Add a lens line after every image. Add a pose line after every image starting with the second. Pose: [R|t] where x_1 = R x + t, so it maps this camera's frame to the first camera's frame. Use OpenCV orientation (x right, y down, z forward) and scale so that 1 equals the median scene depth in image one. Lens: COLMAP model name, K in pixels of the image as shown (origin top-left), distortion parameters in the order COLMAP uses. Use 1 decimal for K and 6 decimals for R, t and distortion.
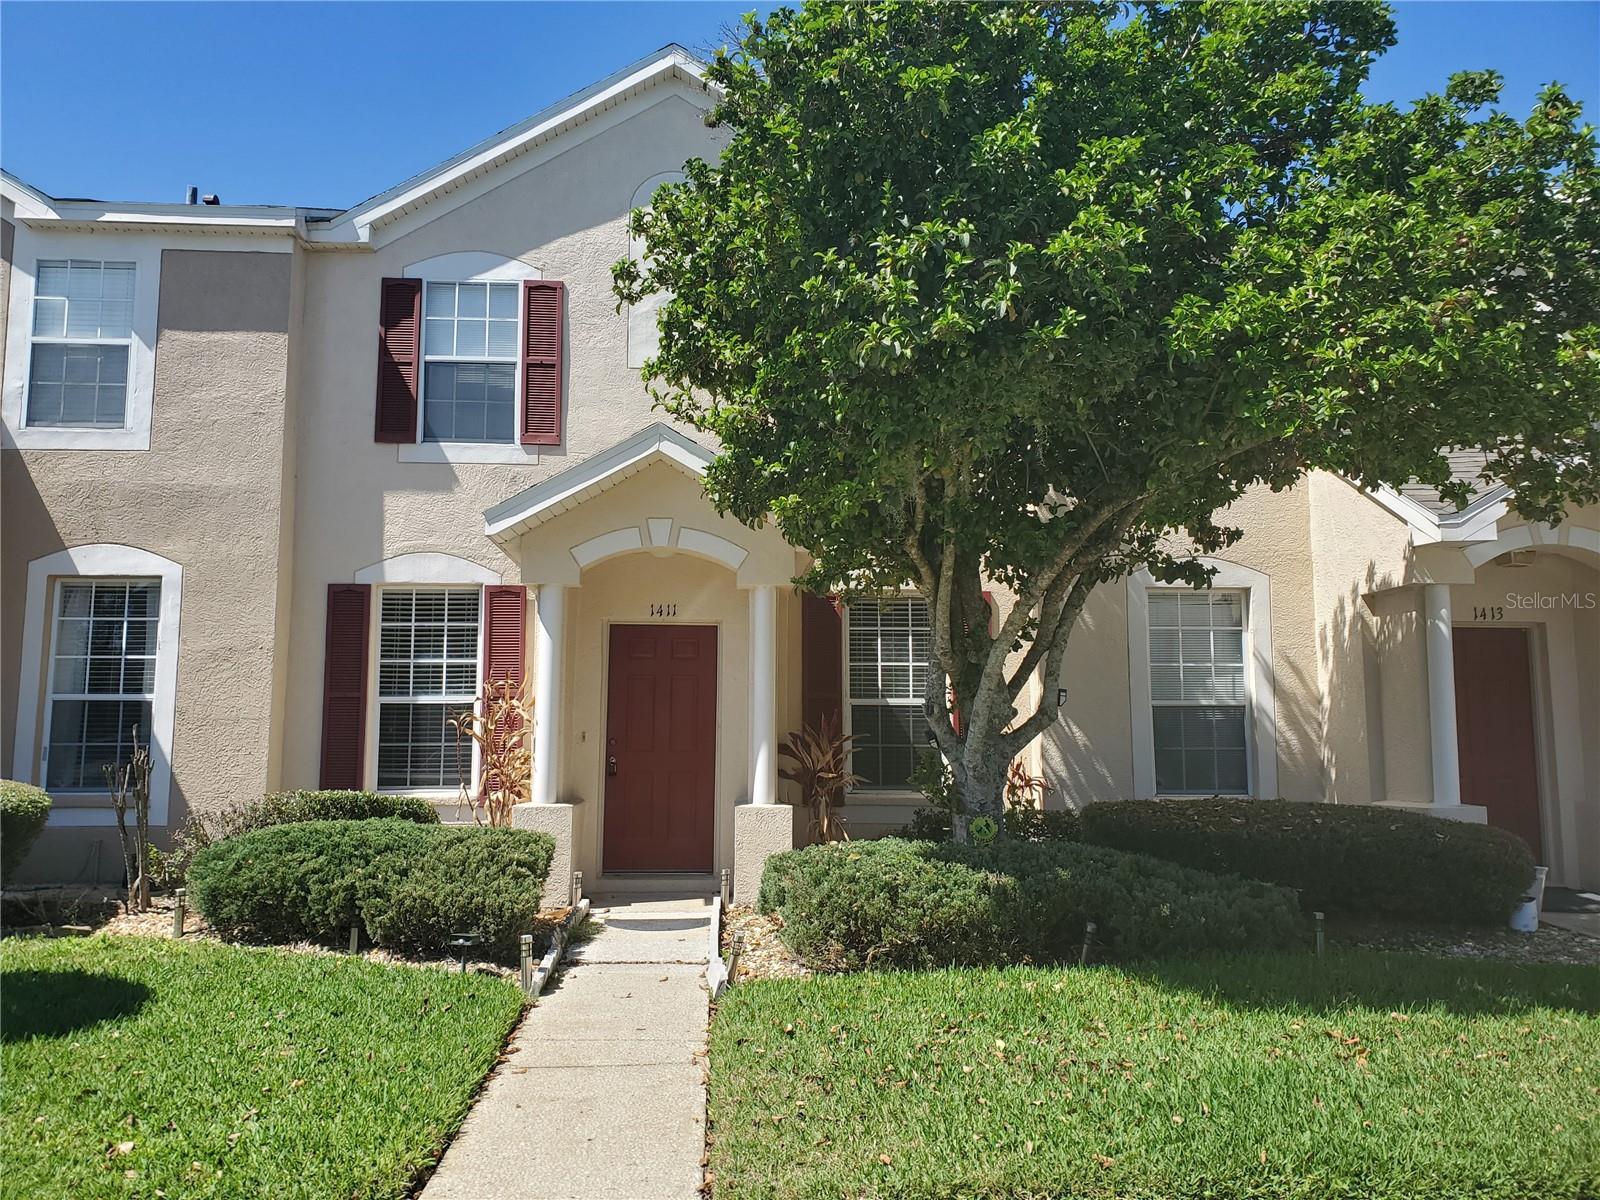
lens RADIAL K [[1283.1, 0, 802.7], [0, 1283.1, 585.1], [0, 0, 1]] dist [0.043779, -0.048687]
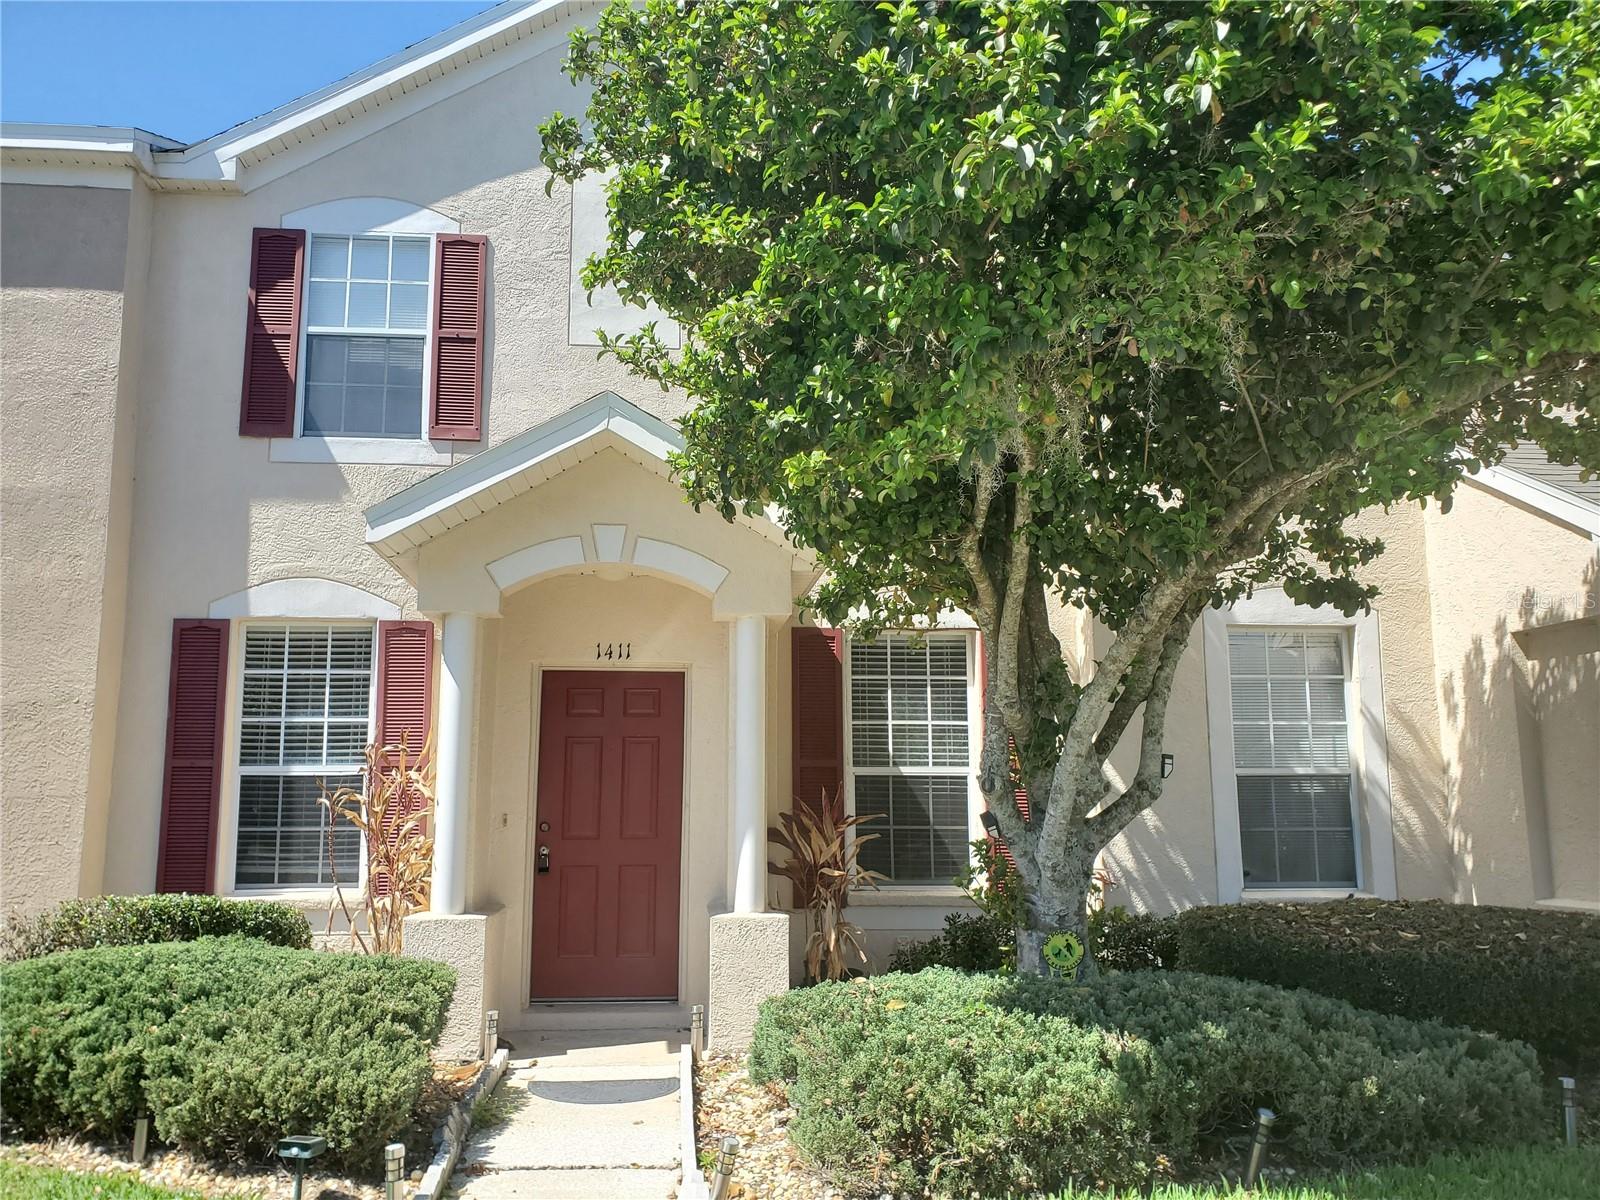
lens RADIAL K [[1283.1, 0, 794.3], [0, 1283.1, 614.4], [0, 0, 1]] dist [0.043779, -0.048687]
pose [[0.999473, 0.001300, 0.032442, -0.031084], [-0.000370, 0.999589, -0.028652, 0.022972], [-0.032466, 0.028624, 0.999063, 0.278902]]
